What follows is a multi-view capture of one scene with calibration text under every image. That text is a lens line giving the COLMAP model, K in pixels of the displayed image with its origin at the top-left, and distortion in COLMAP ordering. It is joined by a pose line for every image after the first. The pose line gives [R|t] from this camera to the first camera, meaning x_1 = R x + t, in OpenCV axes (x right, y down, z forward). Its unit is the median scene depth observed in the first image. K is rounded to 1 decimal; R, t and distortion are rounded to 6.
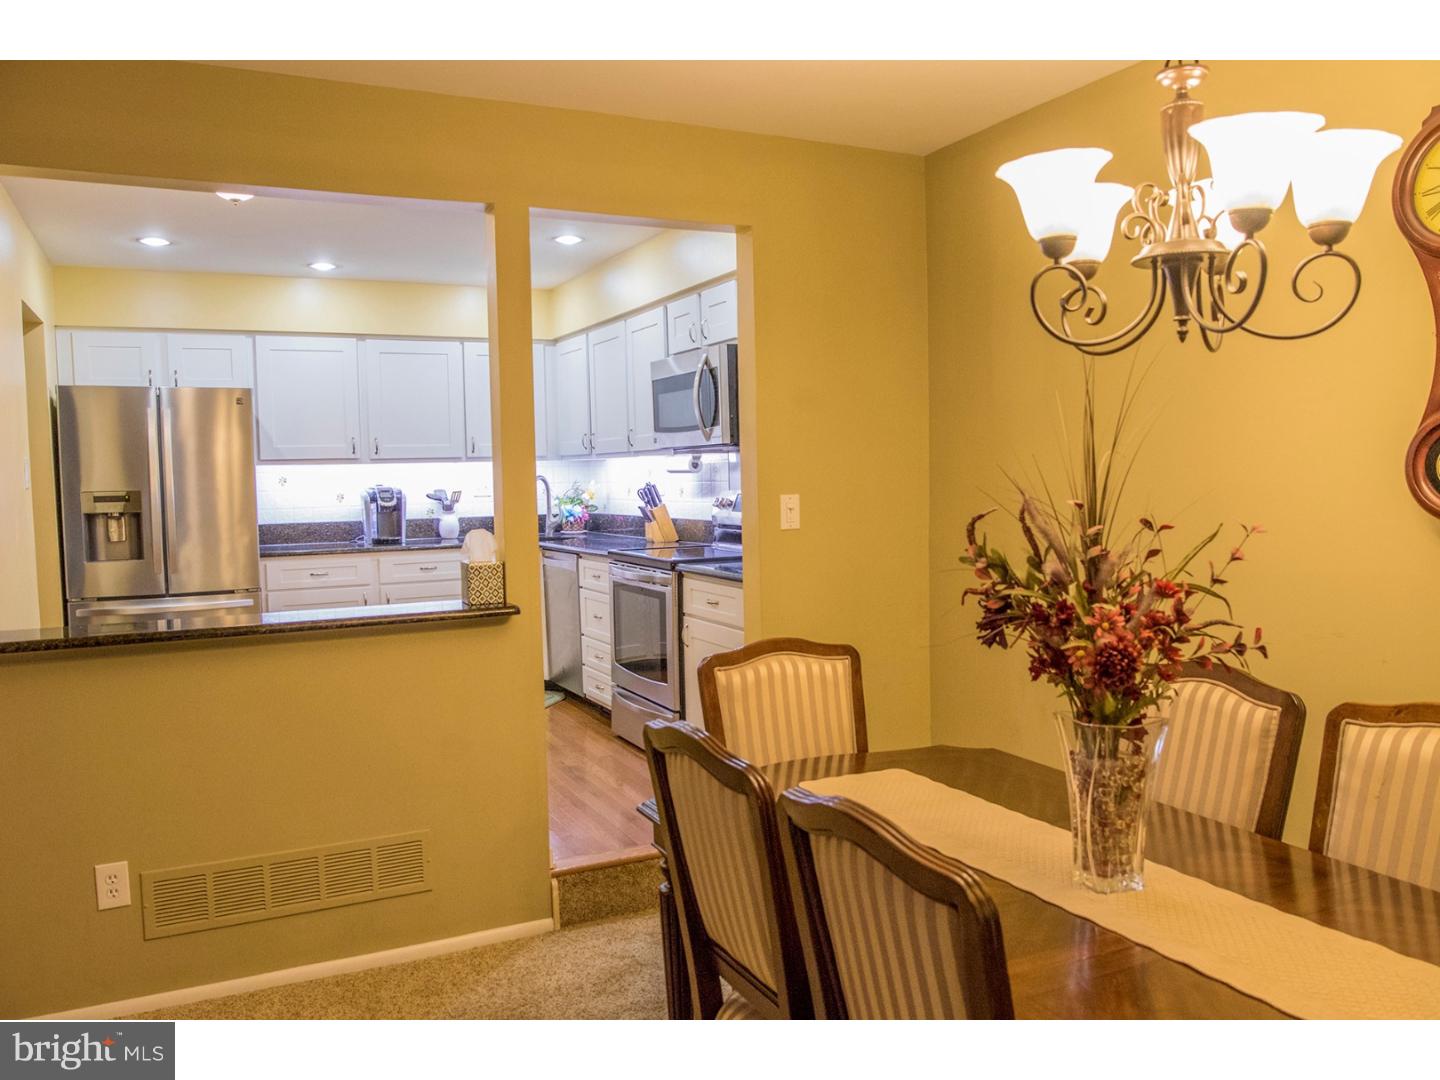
lens RADIAL K [[1059.8, 0, 701.0], [0, 1059.8, 549.4], [0, 0, 1]] dist [-0.076673, 0.047365]
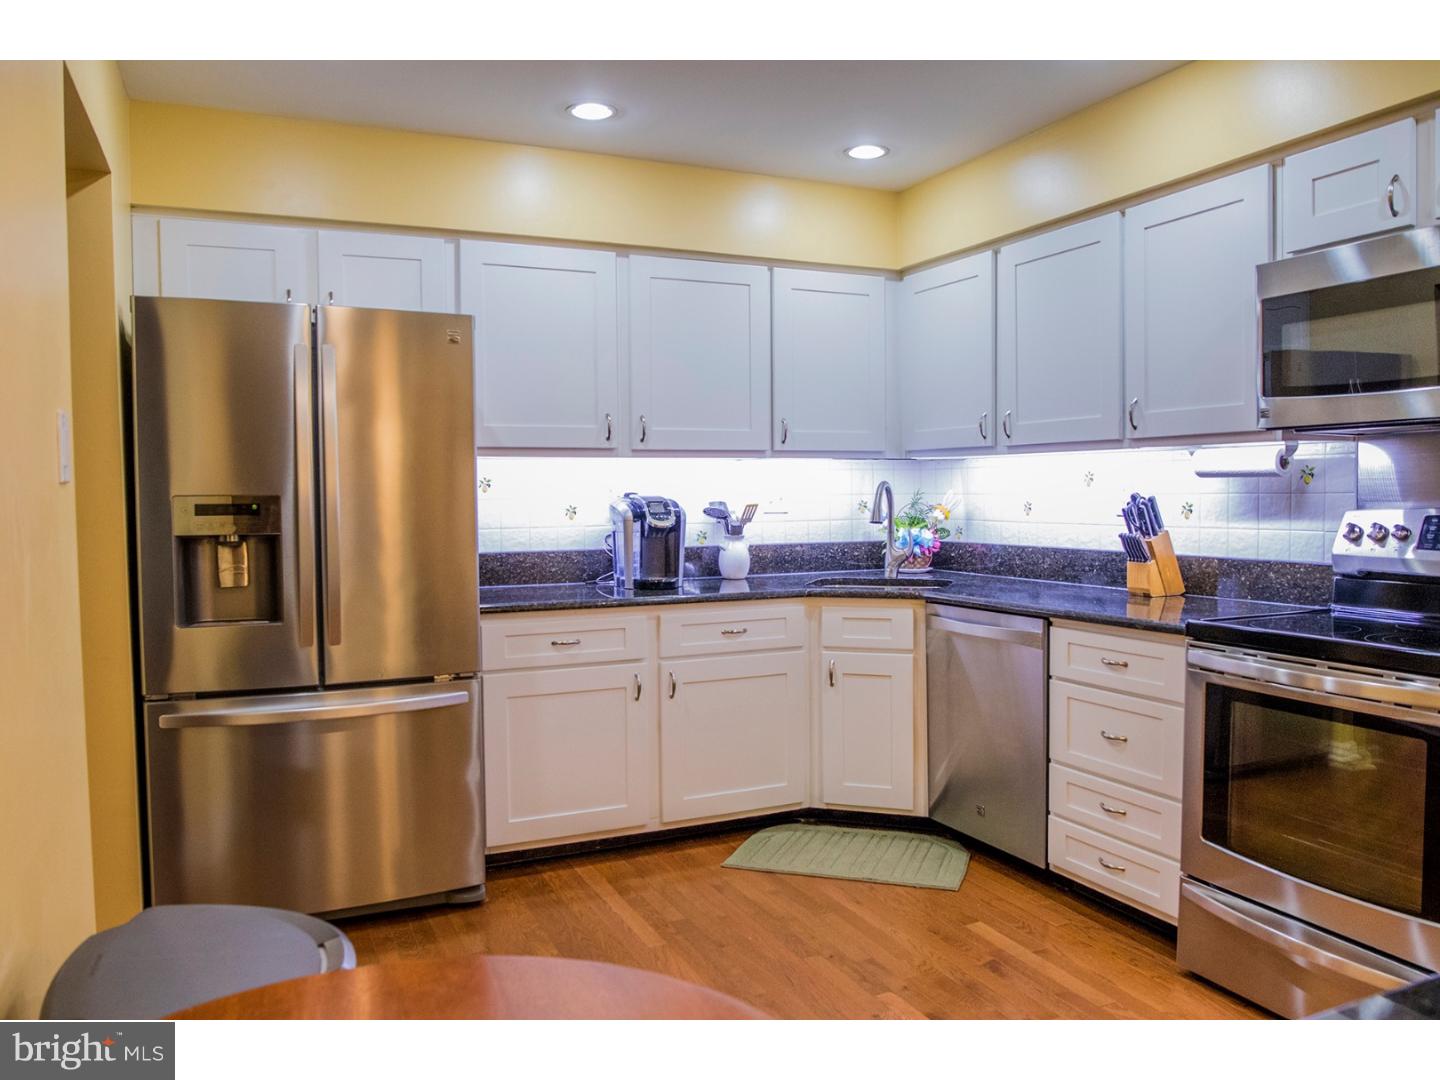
lens RADIAL K [[1059.8, 0, 712.9], [0, 1059.8, 538.5], [0, 0, 1]] dist [-0.076673, 0.047365]
pose [[0.999355, 0.012230, -0.033763, -0.260618], [-0.013114, 0.999573, -0.026100, -0.019890], [0.033429, 0.026526, 0.999089, 0.410918]]
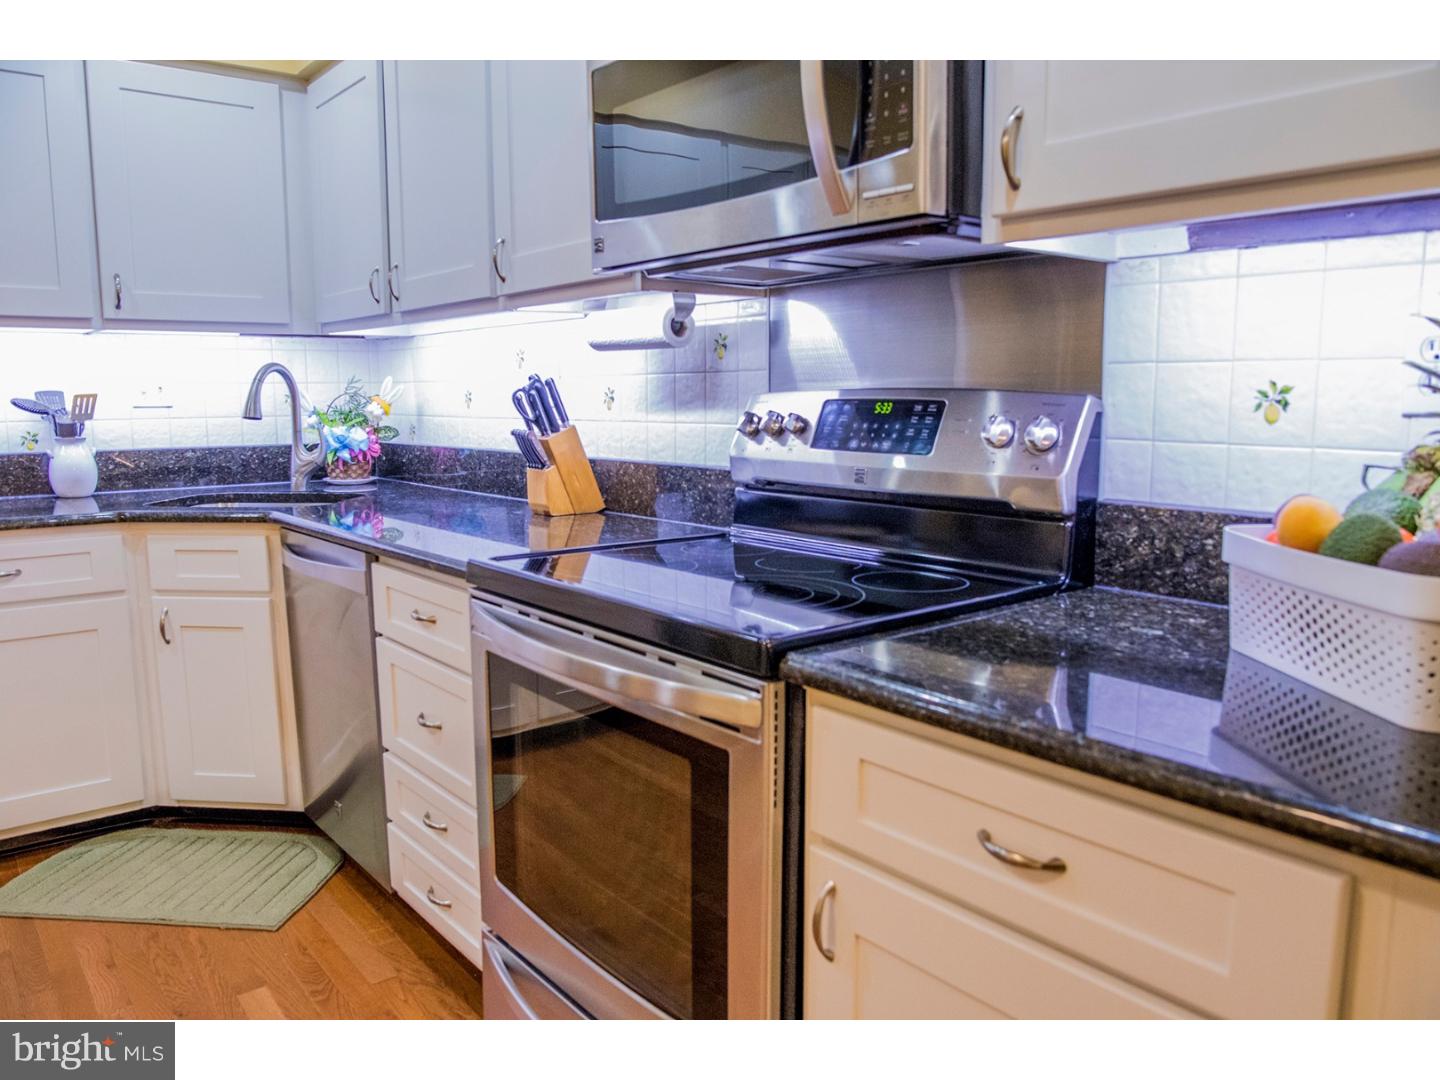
lens RADIAL K [[1059.8, 0, 711.4], [0, 1059.8, 540.0], [0, 0, 1]] dist [-0.076673, 0.047365]
pose [[0.975954, -0.011958, 0.217647, -0.072875], [-0.001781, 0.998023, 0.062820, -0.023155], [-0.217968, -0.061697, 0.974004, 0.559462]]
